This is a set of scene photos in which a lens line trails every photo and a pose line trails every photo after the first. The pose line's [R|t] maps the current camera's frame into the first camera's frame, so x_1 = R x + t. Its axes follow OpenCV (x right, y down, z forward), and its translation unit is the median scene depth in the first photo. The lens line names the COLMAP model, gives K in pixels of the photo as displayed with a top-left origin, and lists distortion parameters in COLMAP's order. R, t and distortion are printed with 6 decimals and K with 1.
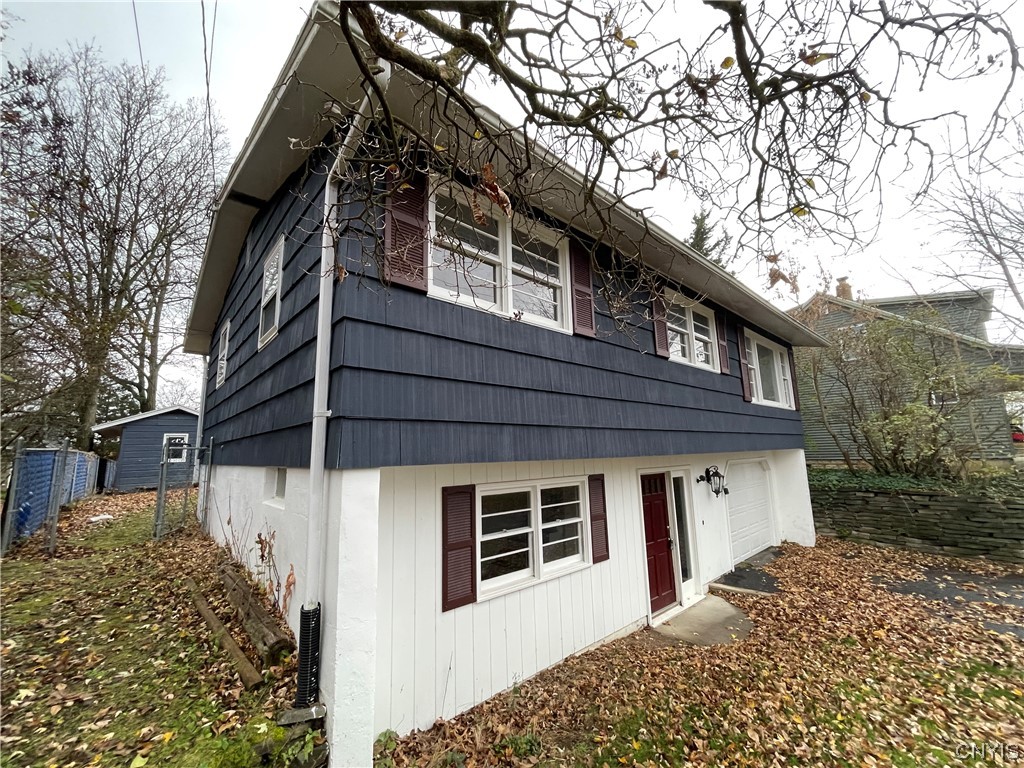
lens RADIAL K [[410.9, 0, 509.3], [0, 410.9, 387.5], [0, 0, 1]] dist [-0.001681, -0.000762]
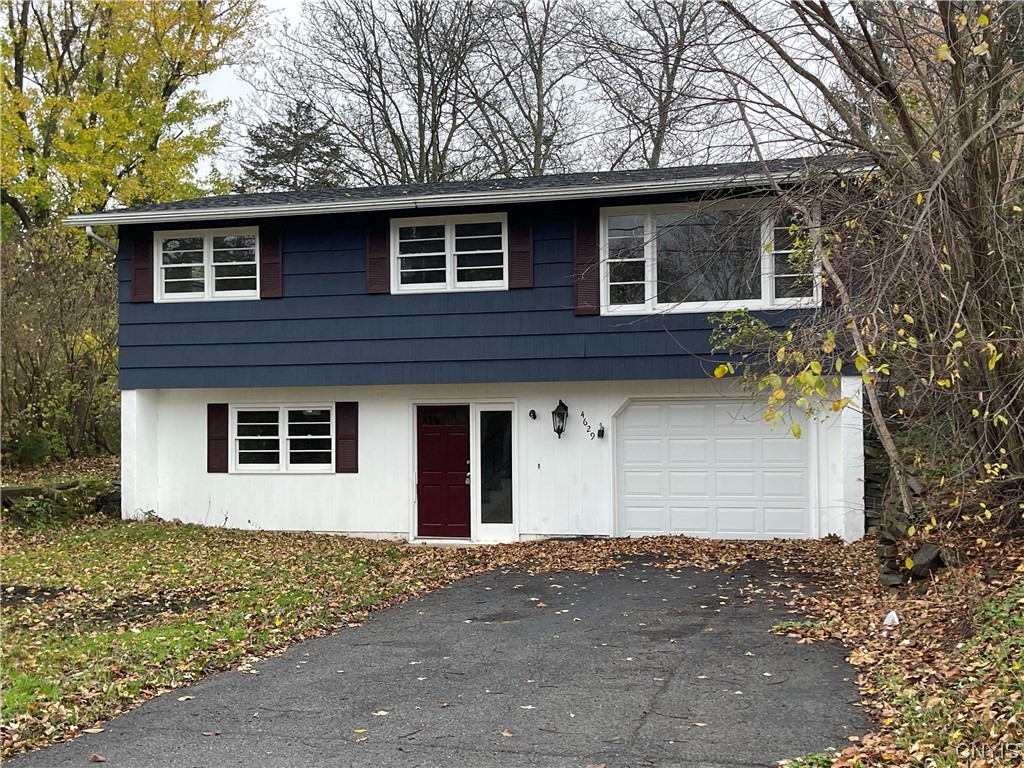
lens RADIAL K [[1208.0, 0, 517.3], [0, 1208.0, 384.9], [0, 0, 1]] dist [0.047625, 0.000000]
pose [[0.546537, 0.013081, -0.837333, 3.769252], [0.138912, 0.984610, 0.106052, -0.144853], [0.825833, -0.174277, 0.536308, -0.472502]]
